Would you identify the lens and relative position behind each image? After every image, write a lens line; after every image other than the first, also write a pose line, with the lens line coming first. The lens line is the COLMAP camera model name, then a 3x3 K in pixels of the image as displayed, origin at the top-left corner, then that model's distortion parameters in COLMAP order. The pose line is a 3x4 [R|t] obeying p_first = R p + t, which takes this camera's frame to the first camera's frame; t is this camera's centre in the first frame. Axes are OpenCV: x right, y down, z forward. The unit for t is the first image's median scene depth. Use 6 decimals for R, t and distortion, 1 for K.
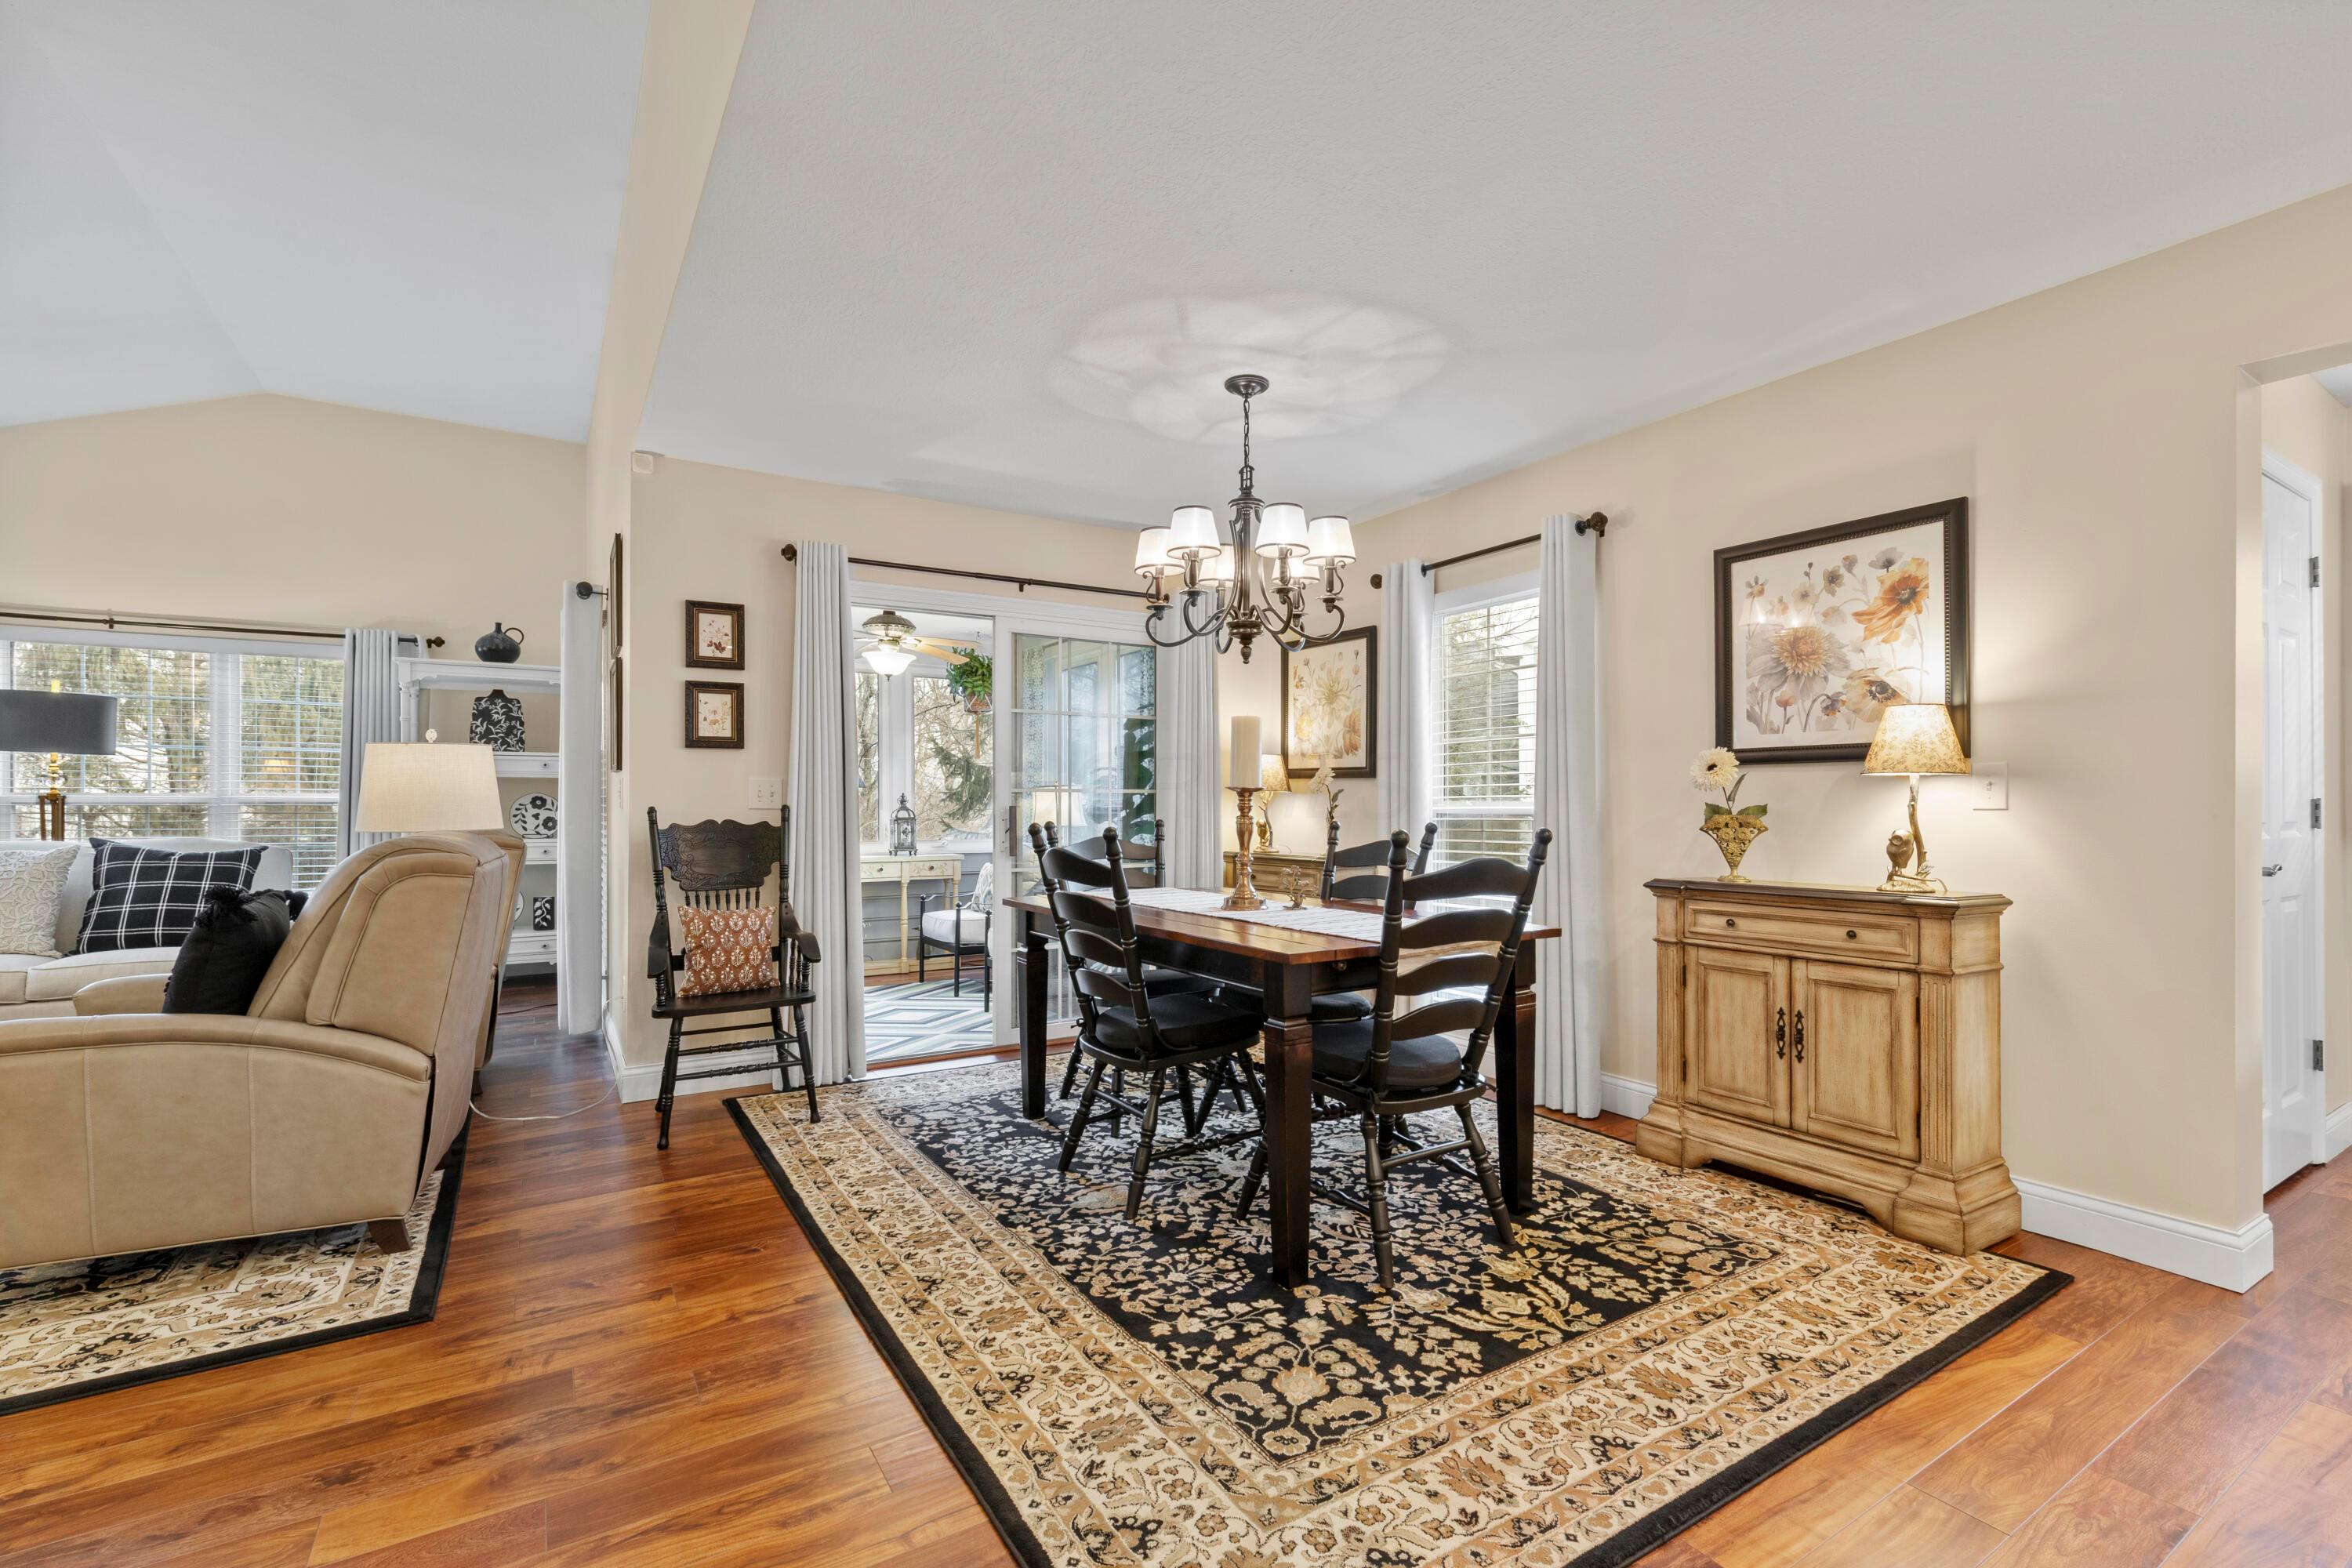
lens RADIAL K [[1045.3, 0, 1216.3], [0, 1045.3, 795.7], [0, 0, 1]] dist [0.004761, -0.001492]
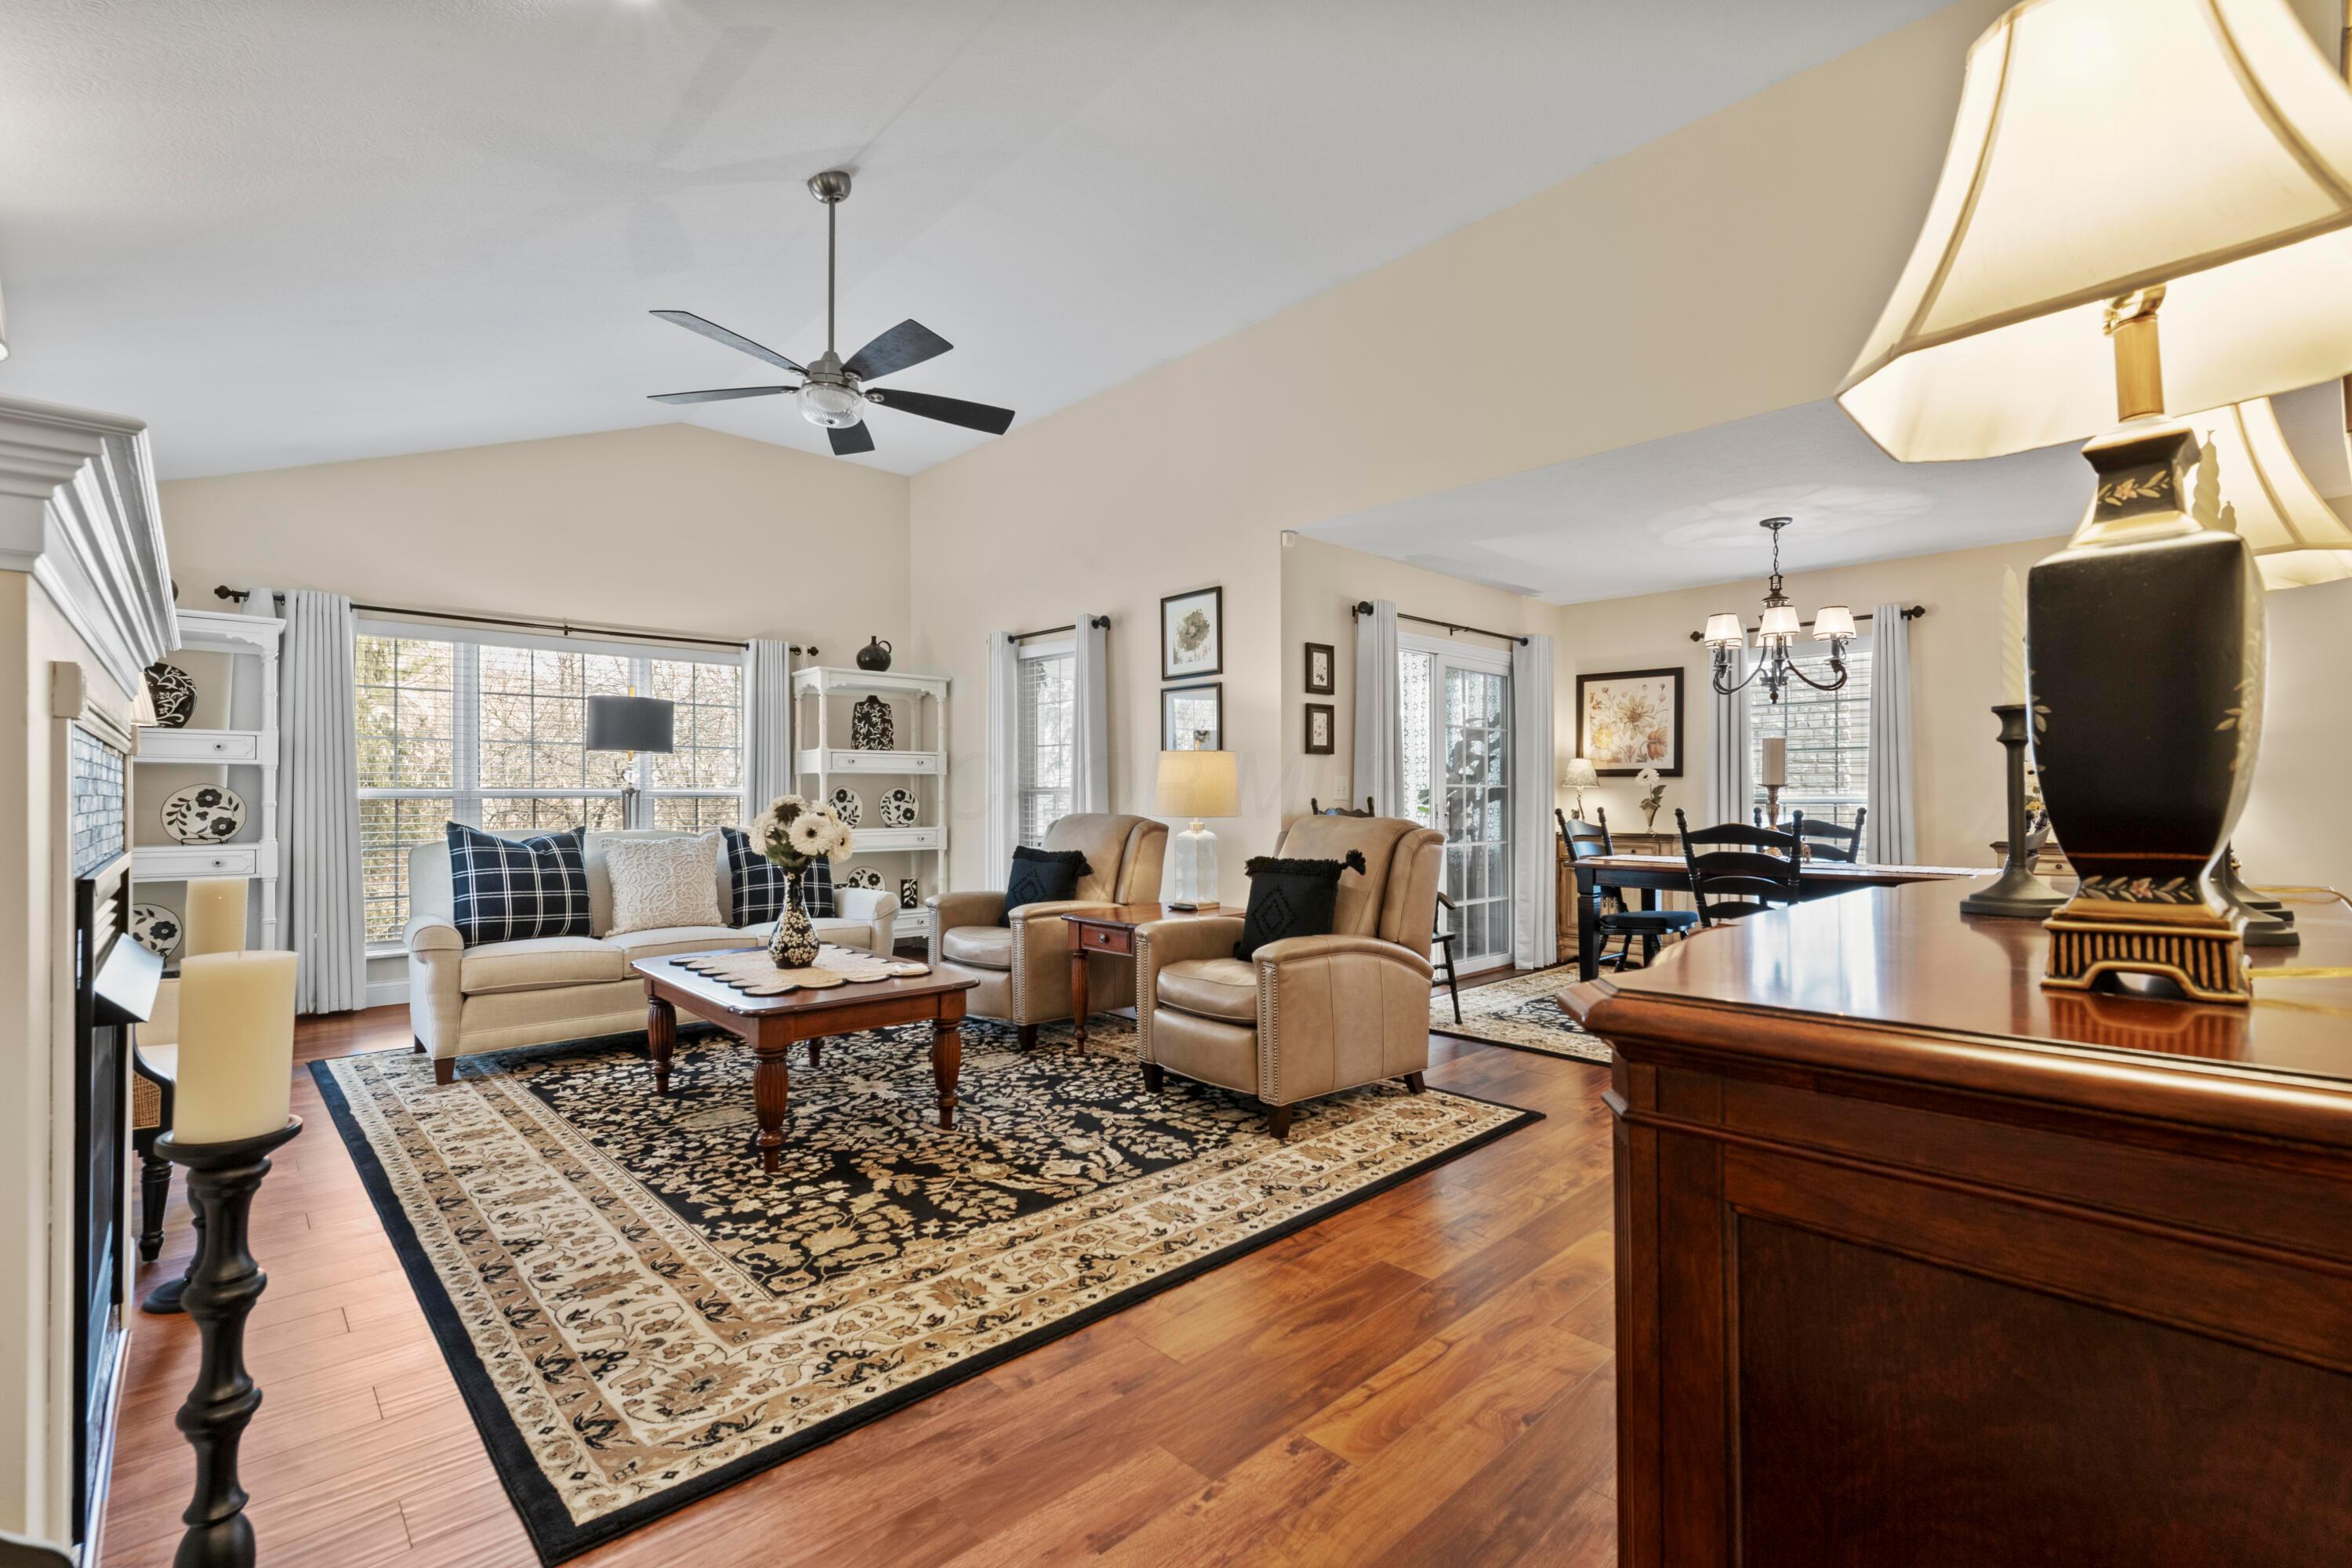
lens RADIAL K [[1045.3, 0, 1243.7], [0, 1045.3, 801.2], [0, 0, 1]] dist [0.004761, -0.001492]
pose [[0.979477, -0.004065, 0.201513, 0.194044], [0.001922, 0.999940, 0.010827, 0.066927], [-0.201545, -0.010217, 0.979426, -0.097902]]
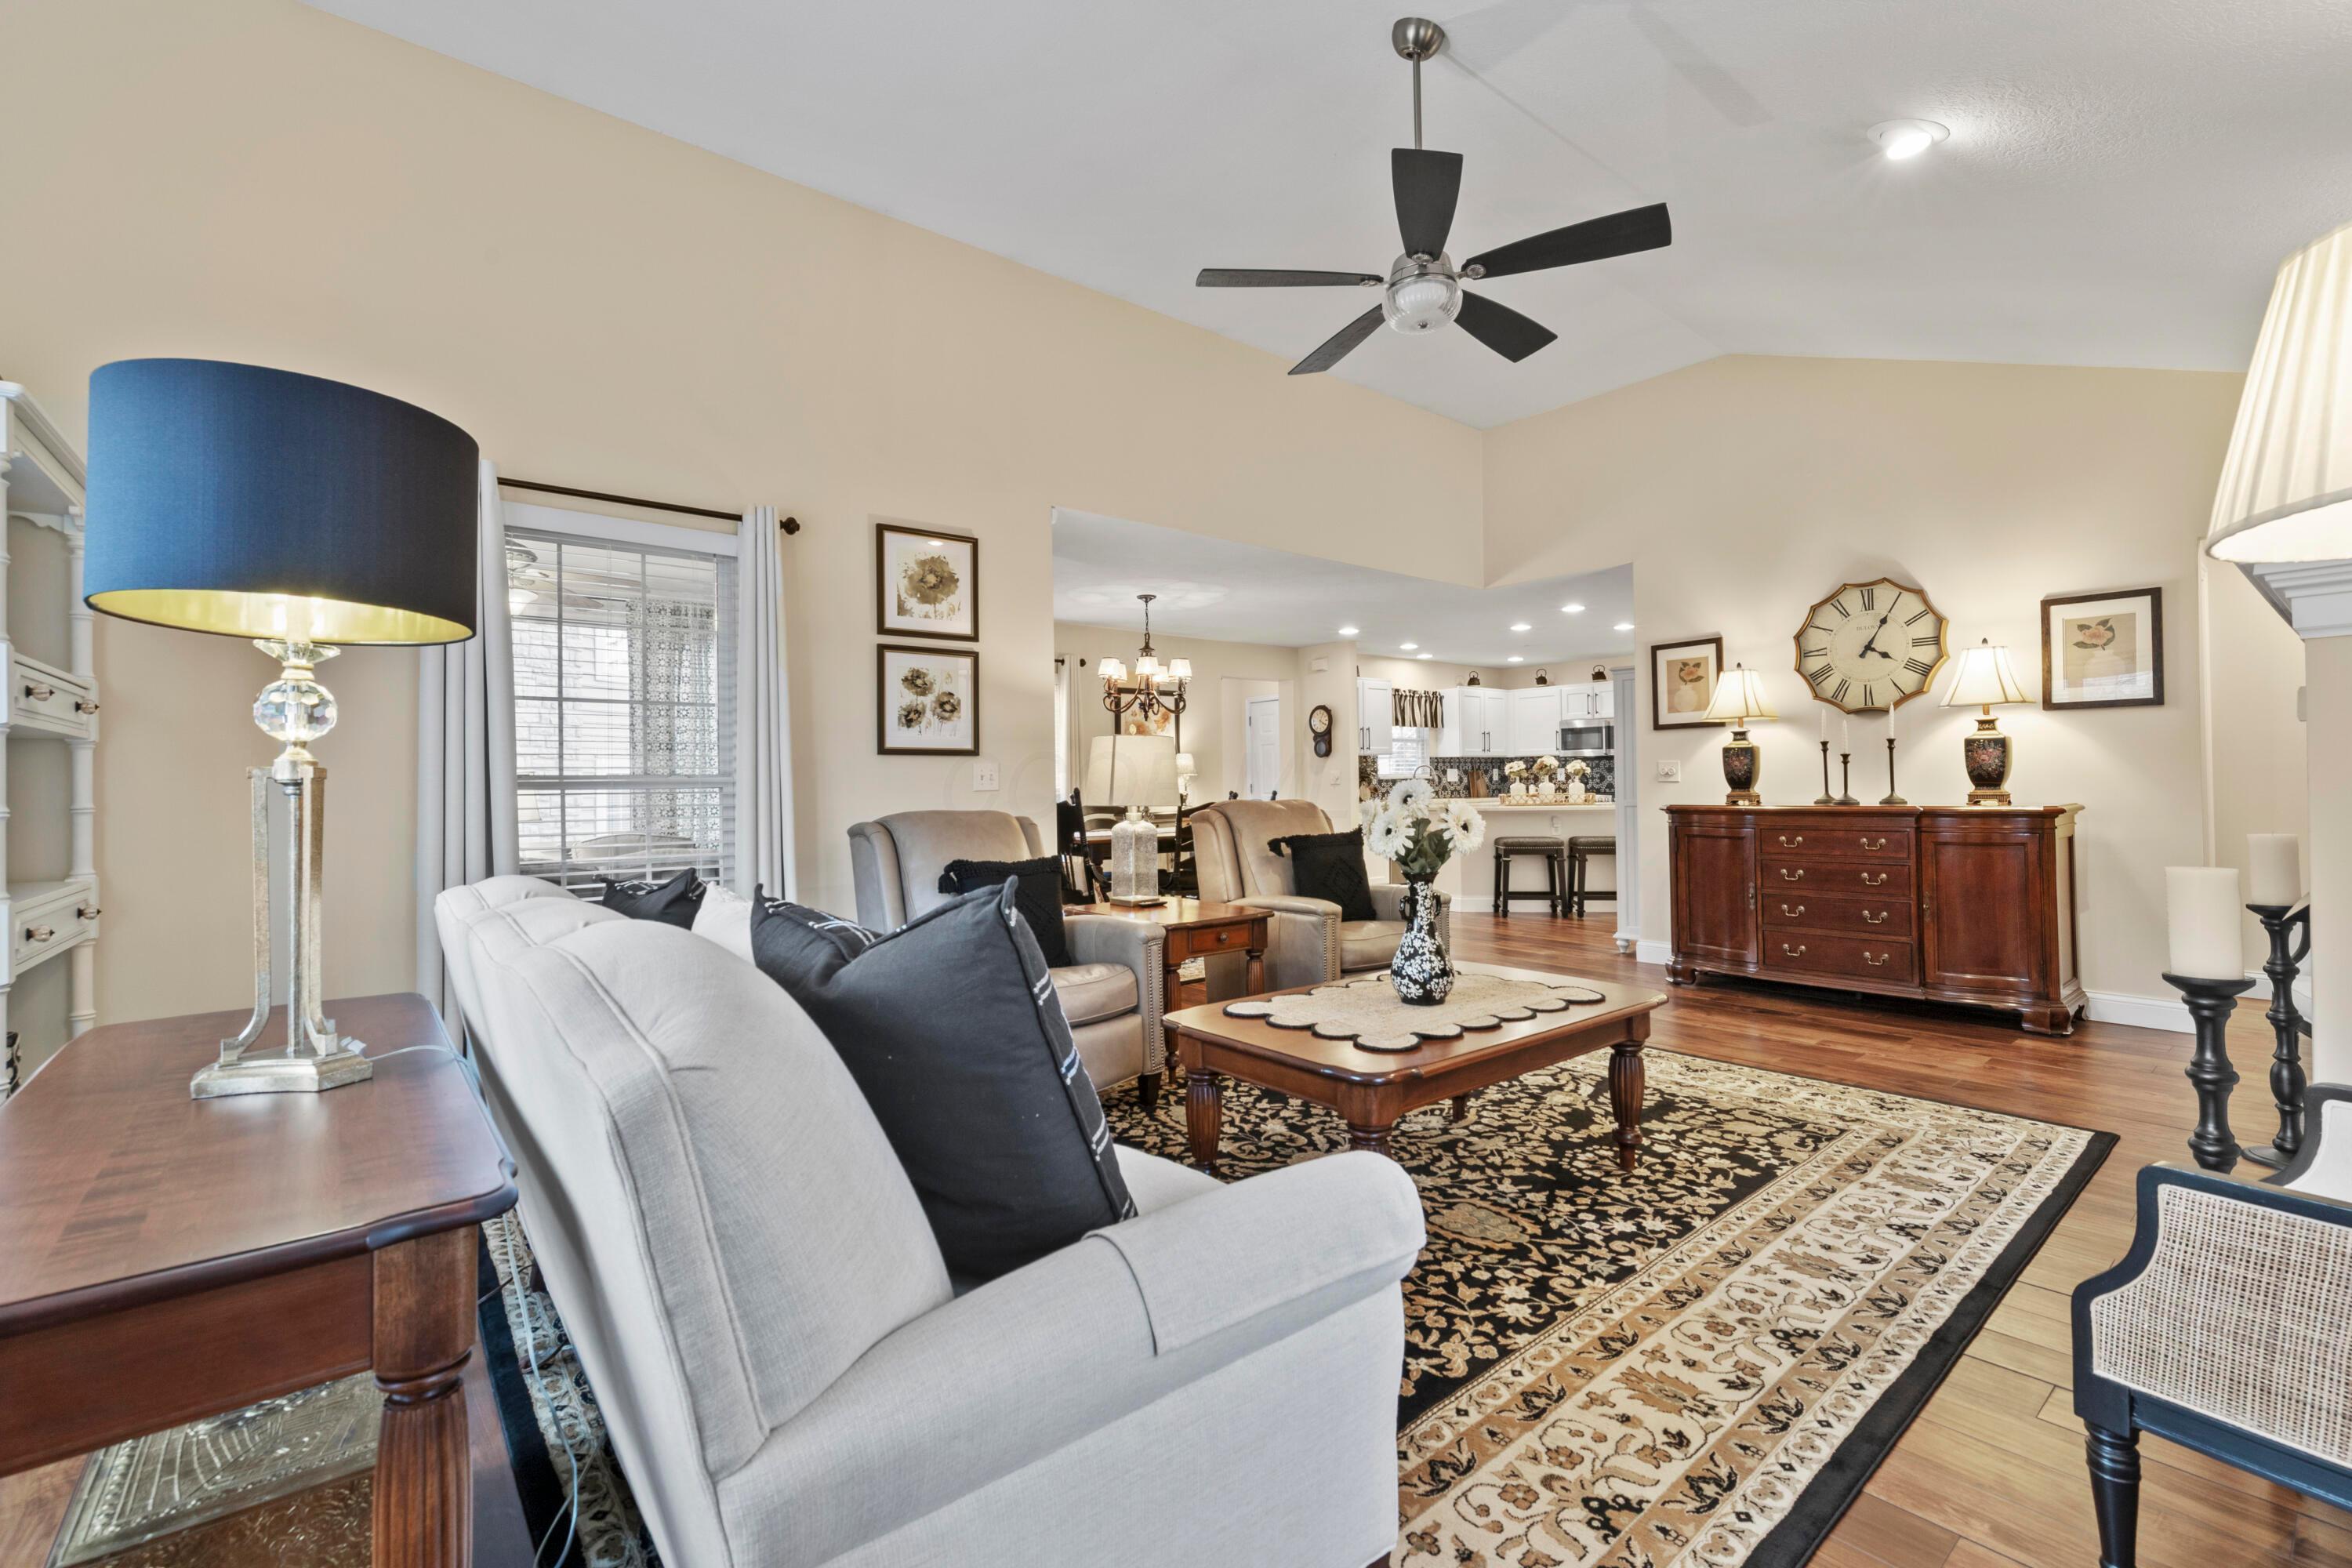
lens RADIAL K [[1045.3, 0, 1149.1], [0, 1045.3, 766.5], [0, 0, 1]] dist [0.004761, -0.001492]
pose [[-0.108662, 0.015470, 0.993958, -0.821481], [0.010607, 0.999840, -0.014402, 0.072475], [-0.994022, 0.008978, -0.108809, 1.318826]]
